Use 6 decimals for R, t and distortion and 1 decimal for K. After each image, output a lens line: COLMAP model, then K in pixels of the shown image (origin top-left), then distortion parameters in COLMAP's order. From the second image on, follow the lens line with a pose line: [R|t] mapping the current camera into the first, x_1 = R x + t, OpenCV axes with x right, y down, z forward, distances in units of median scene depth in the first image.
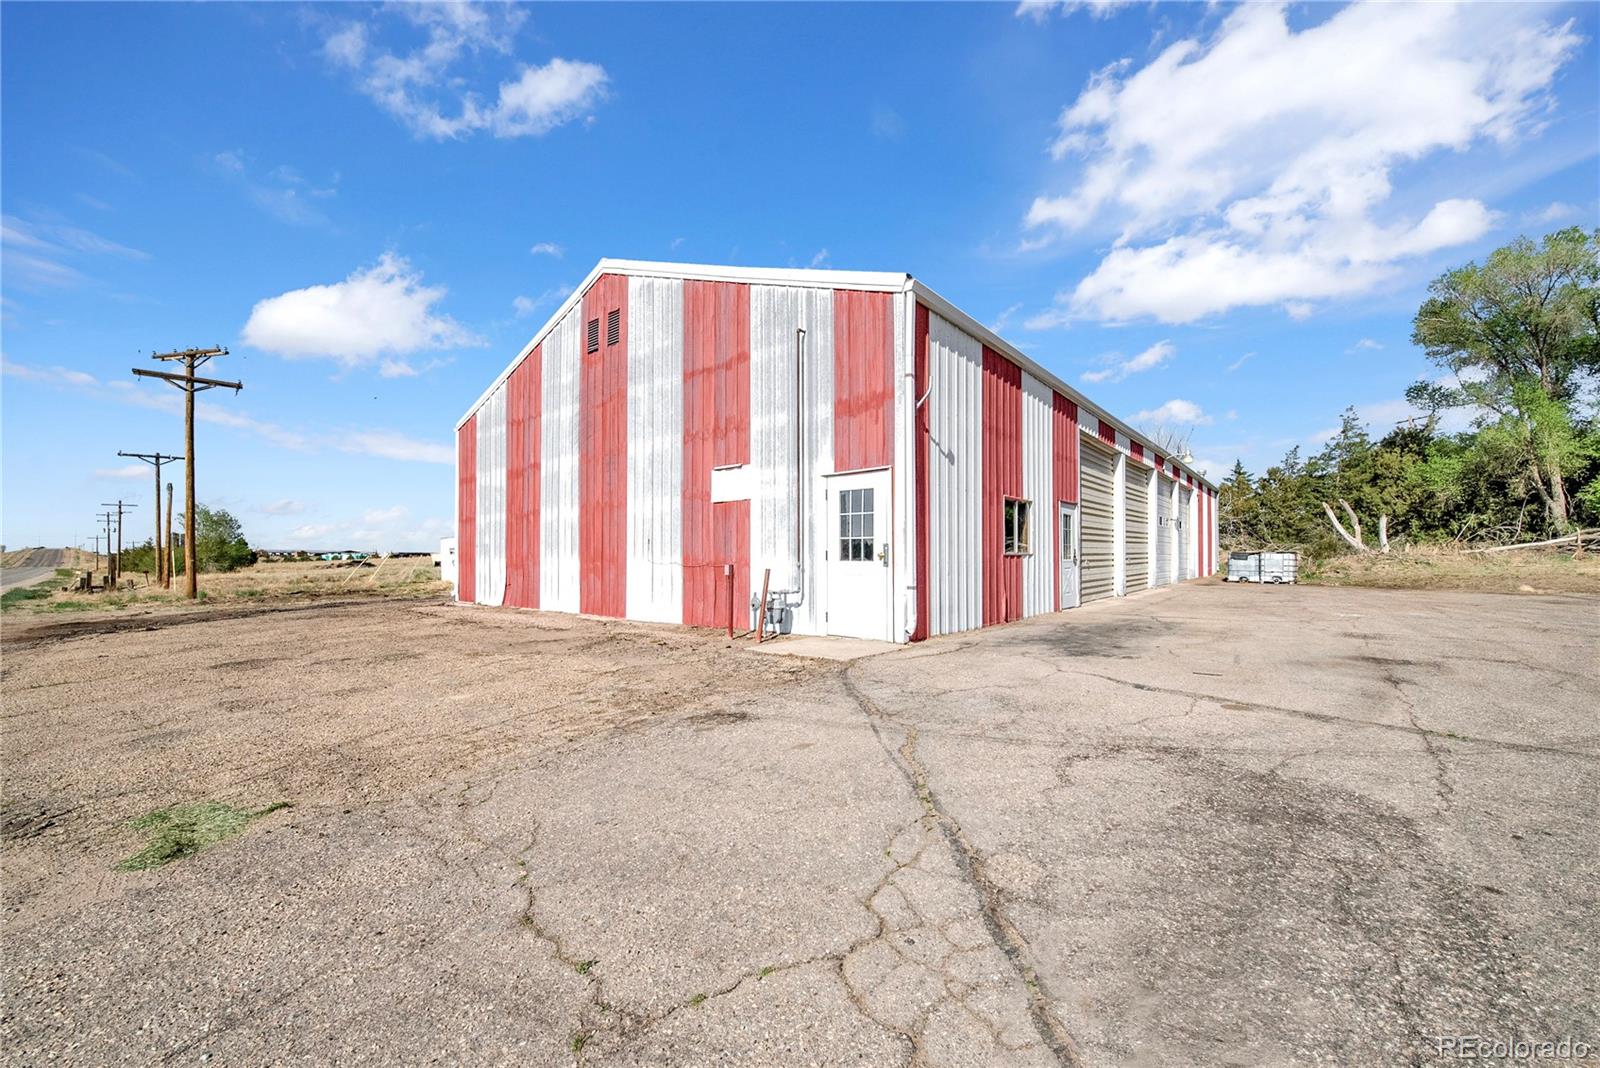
lens RADIAL K [[668.2, 0, 802.6], [0, 668.2, 544.9], [0, 0, 1]] dist [0.000983, 0.000071]
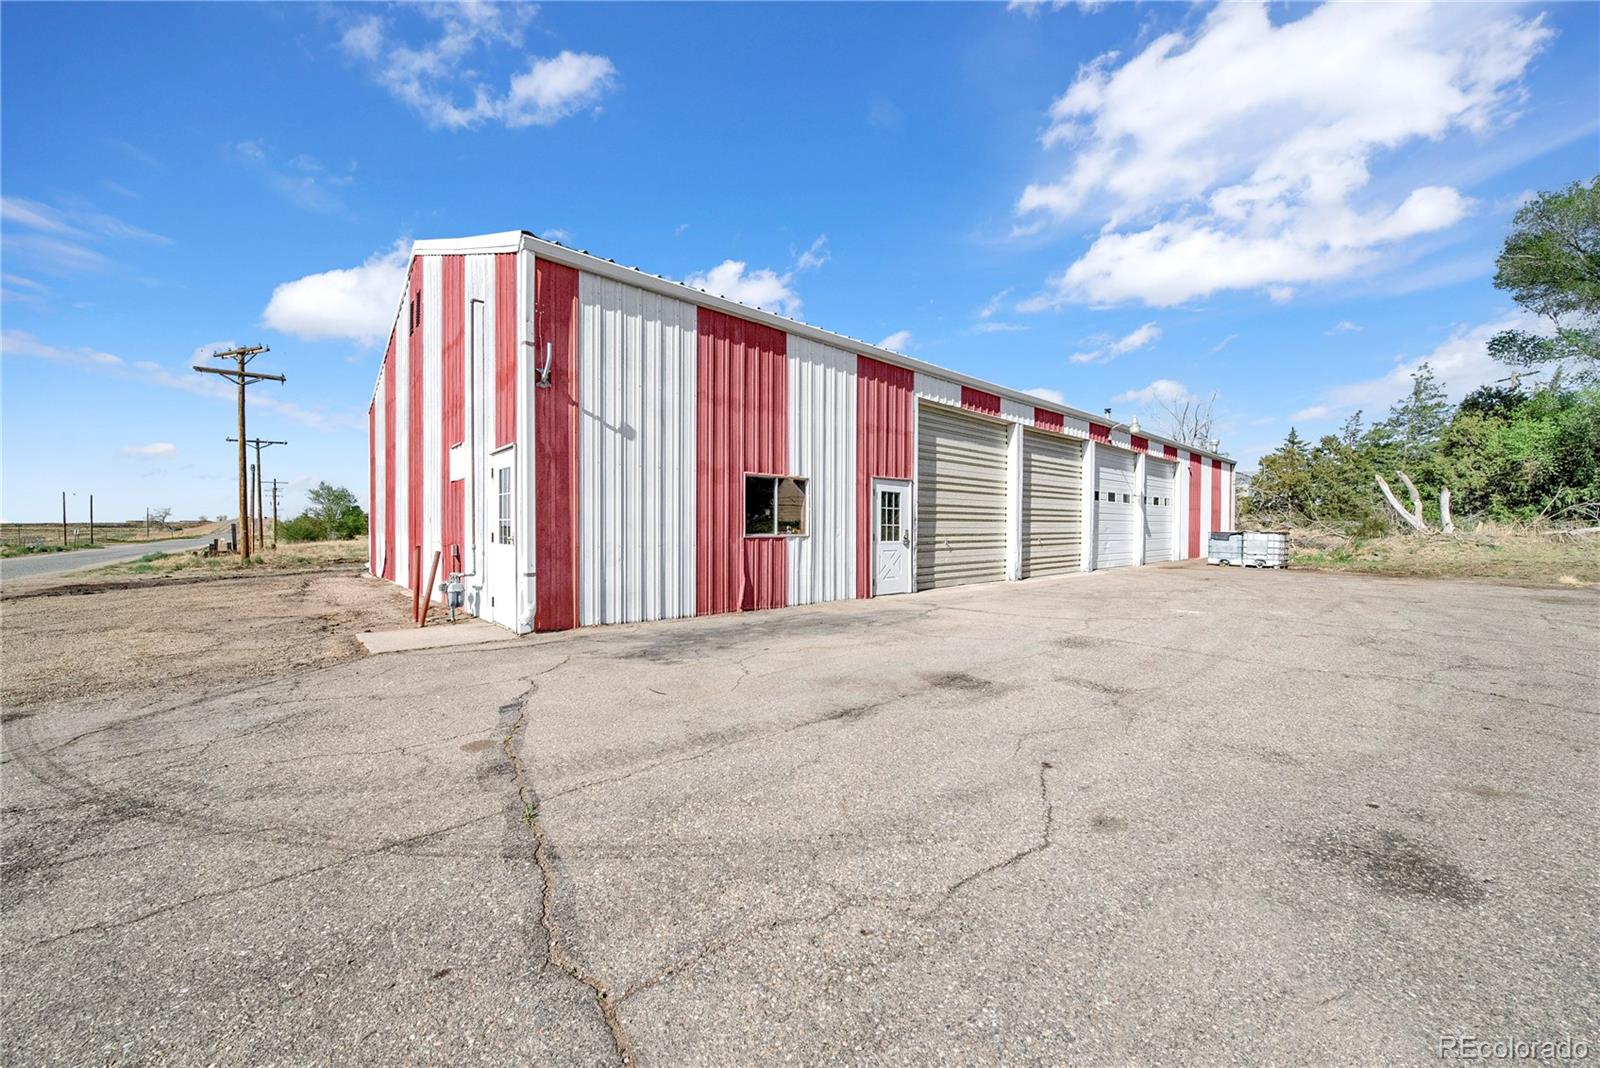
lens RADIAL K [[639.0, 0, 800.0], [0, 639.0, 534.0], [0, 0, 1]] dist [0.000945, -0.000051]
pose [[0.987014, 0.008851, -0.160393, 0.175672], [-0.004714, 0.999647, 0.026150, -0.004332], [0.160568, -0.025055, 0.986707, 0.049157]]
